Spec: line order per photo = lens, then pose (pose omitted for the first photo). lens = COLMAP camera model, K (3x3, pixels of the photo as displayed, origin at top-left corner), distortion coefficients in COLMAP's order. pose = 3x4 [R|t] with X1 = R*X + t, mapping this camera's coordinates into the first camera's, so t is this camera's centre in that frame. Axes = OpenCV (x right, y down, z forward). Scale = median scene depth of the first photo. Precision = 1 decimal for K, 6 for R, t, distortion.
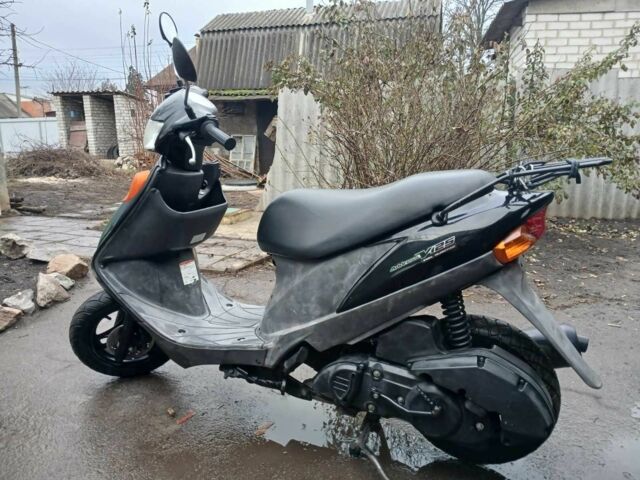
lens RADIAL K [[519.8, 0, 323.4], [0, 519.8, 244.3], [0, 0, 1]] dist [0.043567, -0.085489]
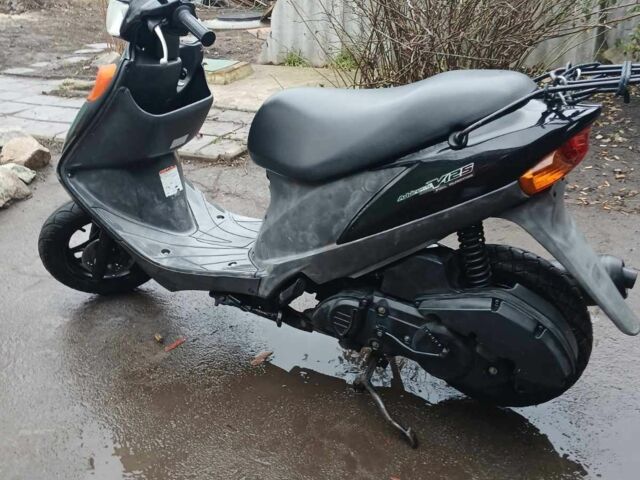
lens RADIAL K [[683.5, 0, 311.8], [0, 683.5, 247.2], [0, 0, 1]] dist [0.075494, 0.000000]
pose [[0.998015, 0.012423, -0.061740, 0.047094], [0.001842, 0.974176, 0.225784, -0.106250], [0.062951, -0.225450, 0.972219, -0.106861]]
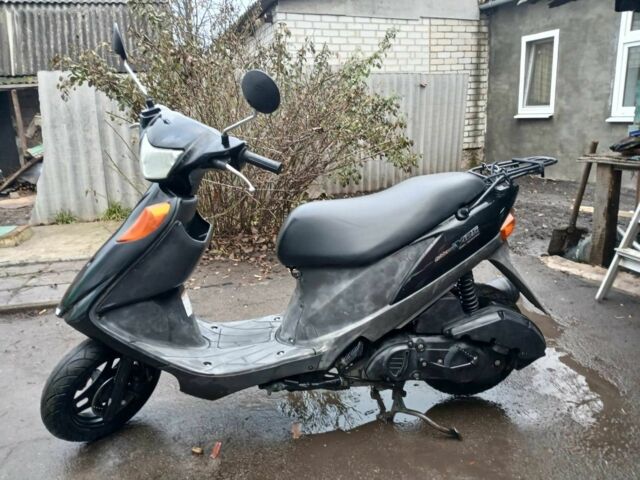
lens RADIAL K [[519.8, 0, 332.2], [0, 519.8, 238.9], [0, 0, 1]] dist [0.043567, -0.085489]
pose [[0.840131, -0.158980, 0.518561, -0.578418], [0.147004, 0.987035, 0.064441, -0.094511], [-0.522082, 0.022091, 0.852609, 0.058242]]
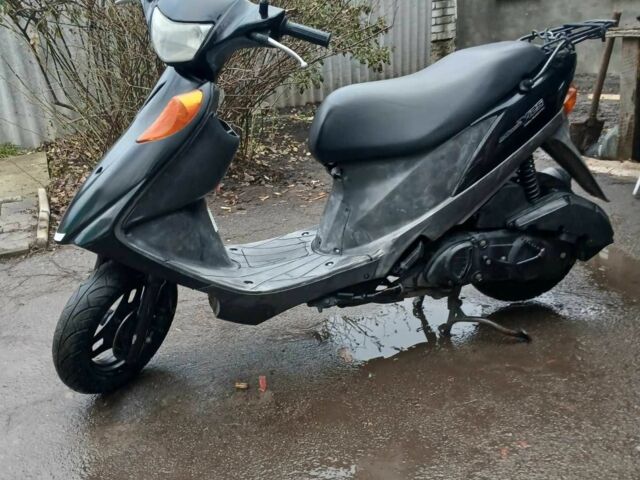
lens RADIAL K [[683.5, 0, 331.8], [0, 683.5, 244.4], [0, 0, 1]] dist [0.075494, 0.000000]
pose [[0.748156, -0.277282, 0.602808, -0.866401], [0.211866, 0.960769, 0.178988, -0.061408], [-0.628789, -0.006197, 0.777551, 0.079852]]
